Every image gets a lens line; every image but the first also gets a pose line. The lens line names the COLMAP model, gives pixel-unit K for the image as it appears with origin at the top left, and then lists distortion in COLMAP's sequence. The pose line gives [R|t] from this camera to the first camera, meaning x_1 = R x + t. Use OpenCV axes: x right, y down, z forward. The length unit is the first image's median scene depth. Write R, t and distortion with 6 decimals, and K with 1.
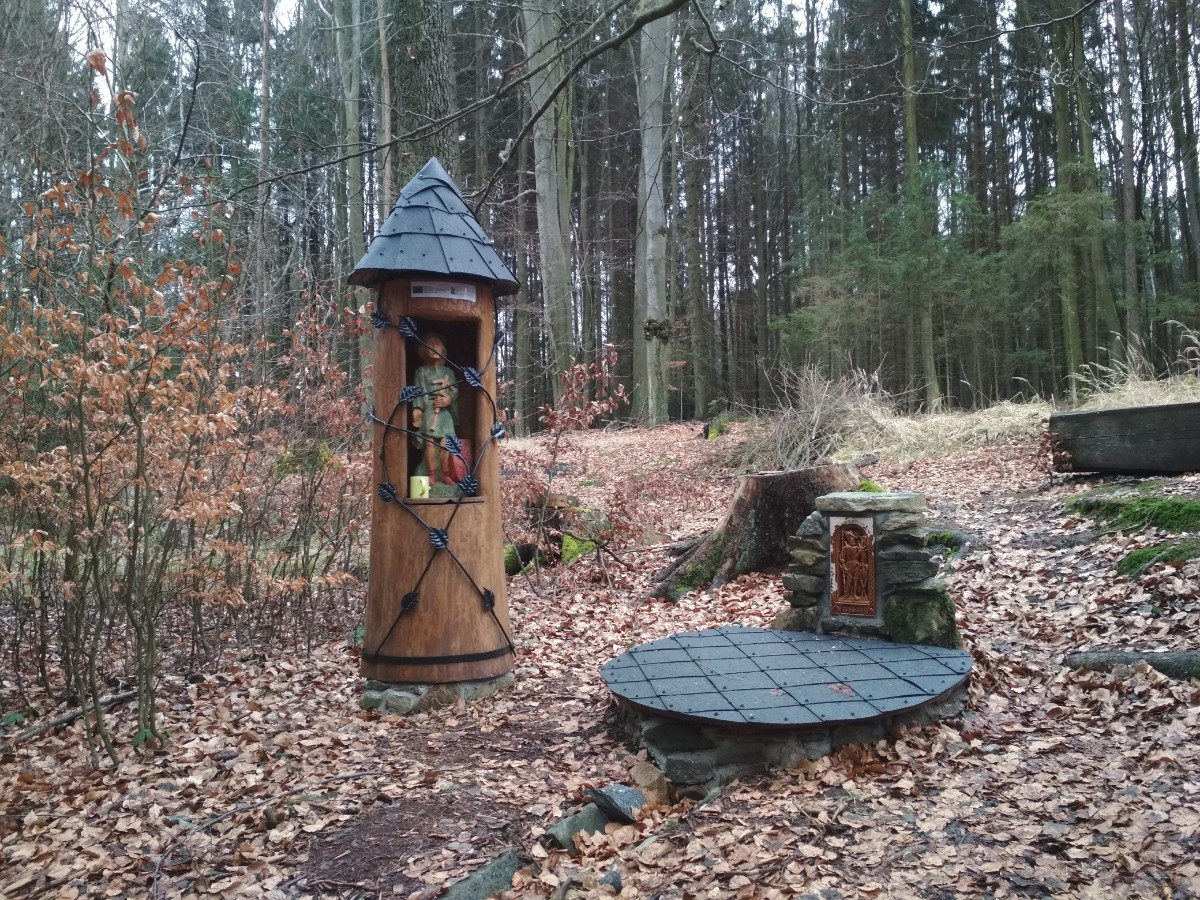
lens RADIAL K [[1052.5, 0, 607.1], [0, 1052.5, 449.1], [0, 0, 1]] dist [0.120550, -0.231767]
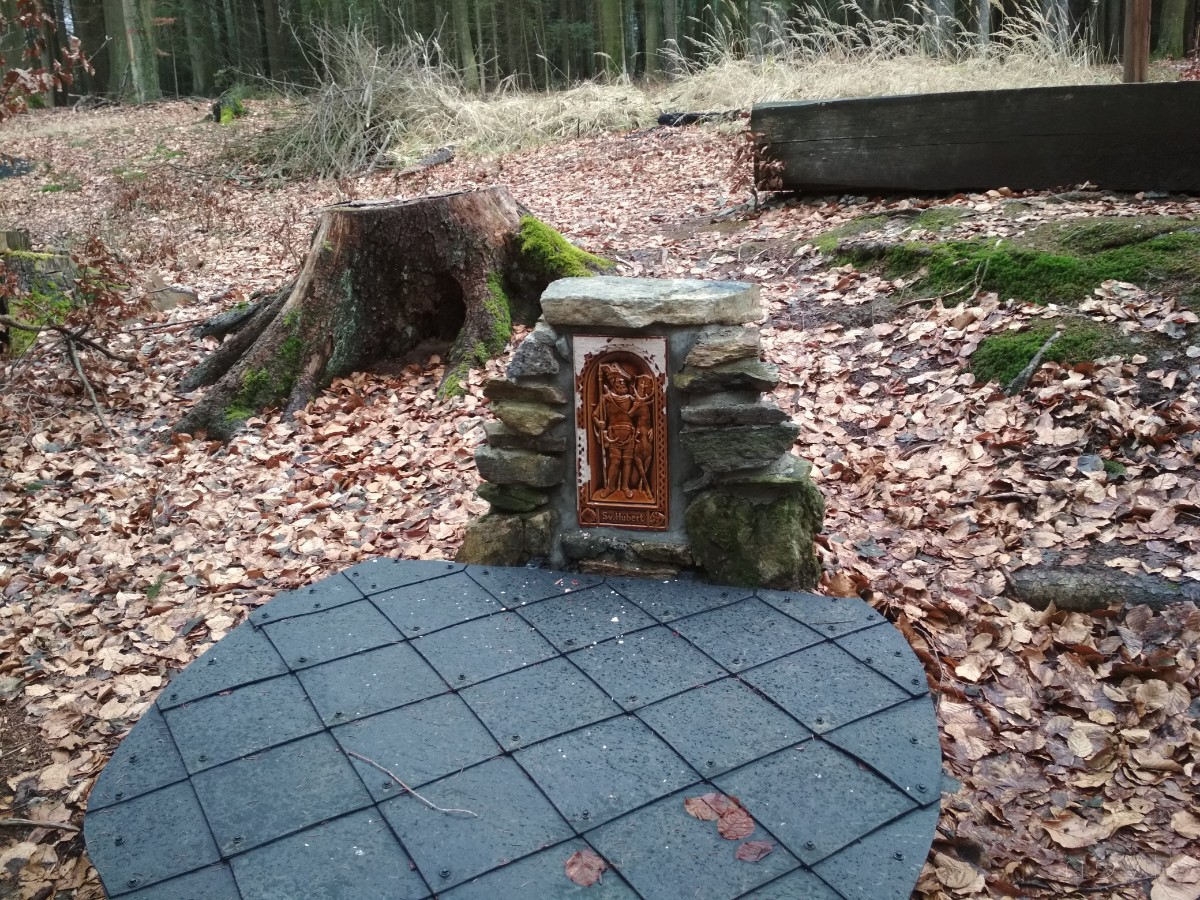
lens RADIAL K [[1052.5, 0, 607.1], [0, 1052.5, 449.1], [0, 0, 1]] dist [0.120550, -0.231767]
pose [[0.905902, -0.120749, 0.405909, 0.016145], [-0.001211, 0.957746, 0.287612, -0.019162], [-0.423486, -0.261040, 0.867478, 0.416506]]
